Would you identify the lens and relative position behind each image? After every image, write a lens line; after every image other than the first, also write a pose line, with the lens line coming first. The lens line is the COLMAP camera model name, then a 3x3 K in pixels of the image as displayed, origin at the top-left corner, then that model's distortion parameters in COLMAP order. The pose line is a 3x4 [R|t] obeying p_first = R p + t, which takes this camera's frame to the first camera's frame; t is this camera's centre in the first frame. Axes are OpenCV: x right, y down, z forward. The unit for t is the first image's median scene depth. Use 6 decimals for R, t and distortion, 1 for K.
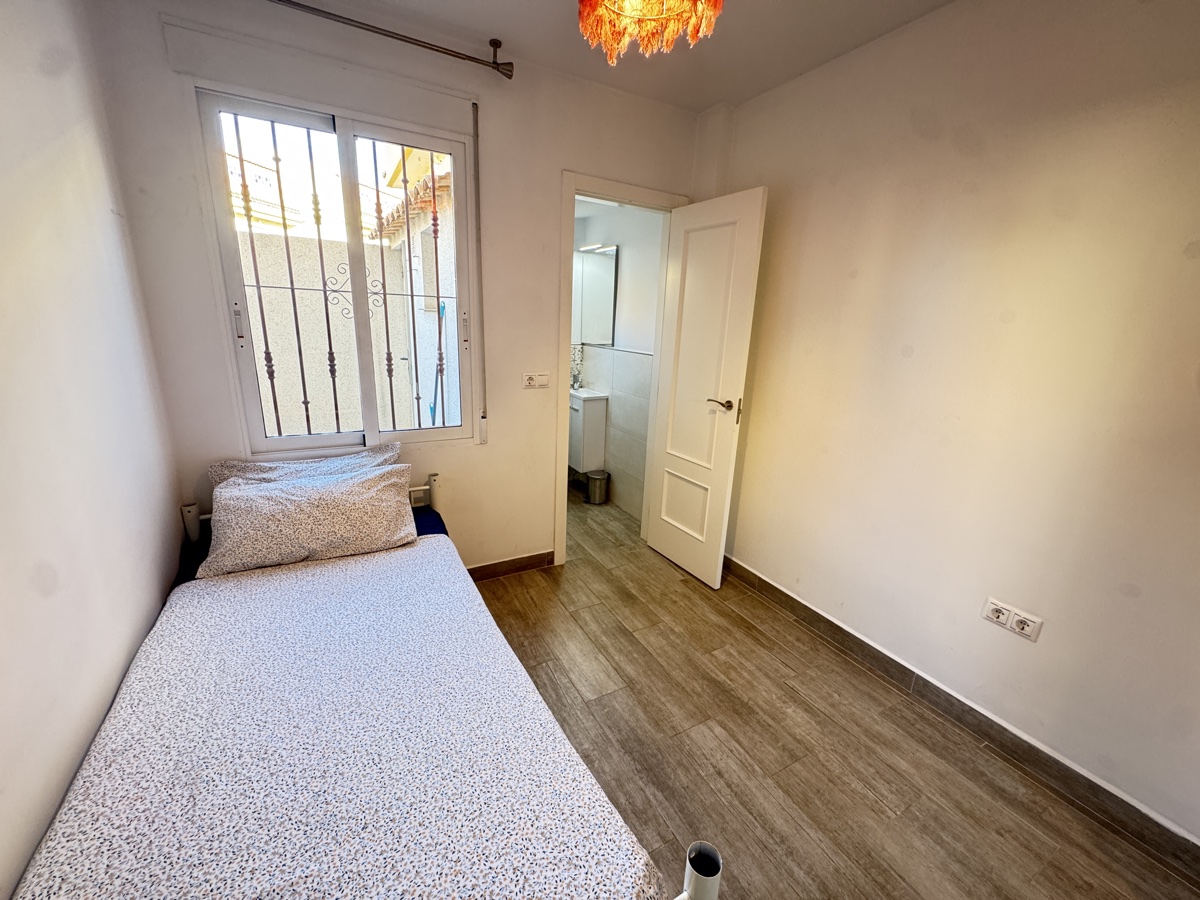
lens RADIAL K [[478.8, 0, 599.0], [0, 478.8, 449.0], [0, 0, 1]] dist [-0.005462, -0.000464]
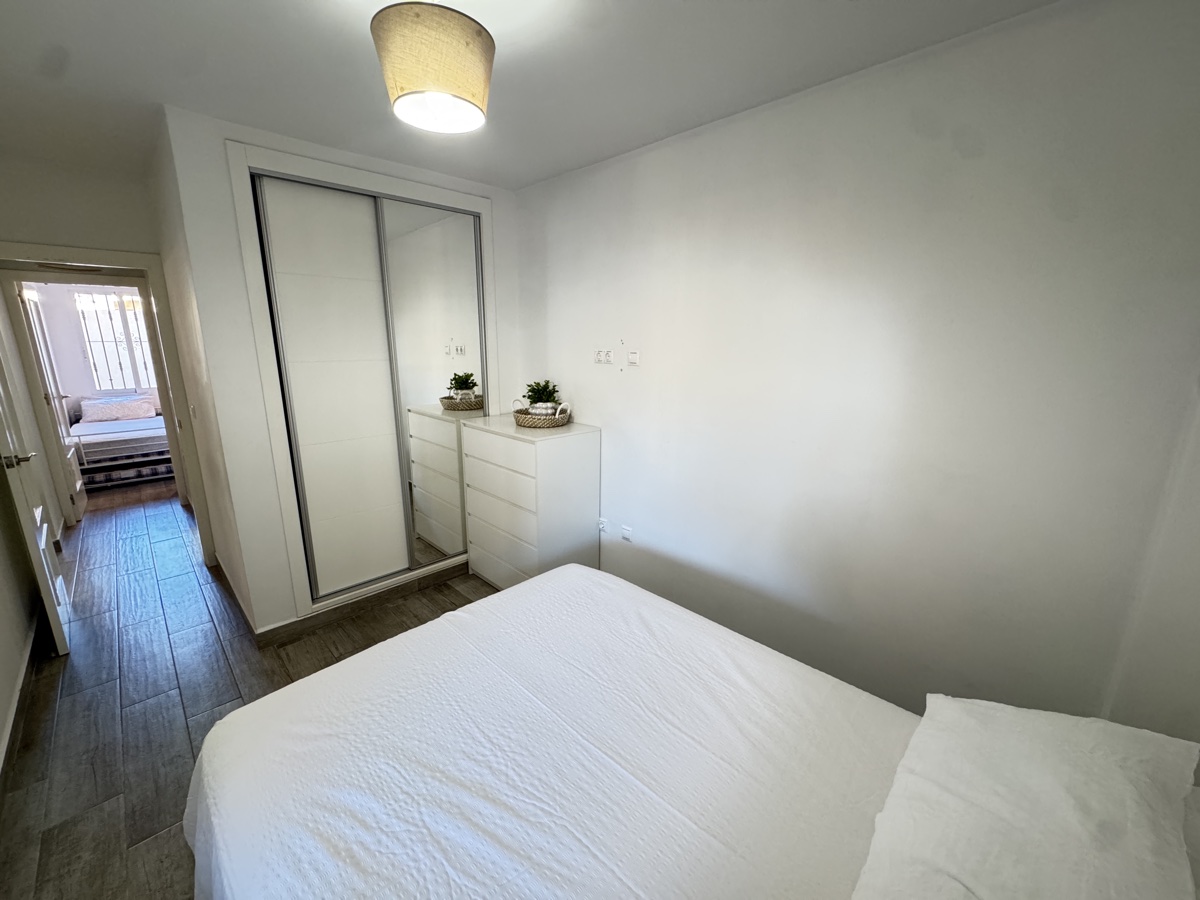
lens RADIAL K [[478.8, 0, 599.0], [0, 478.8, 449.0], [0, 0, 1]] dist [-0.005462, -0.000464]
pose [[0.963083, -0.093534, 0.252432, 0.701879], [0.100479, 0.994830, -0.014734, 0.314566], [-0.249749, 0.039554, 0.967502, -1.200512]]
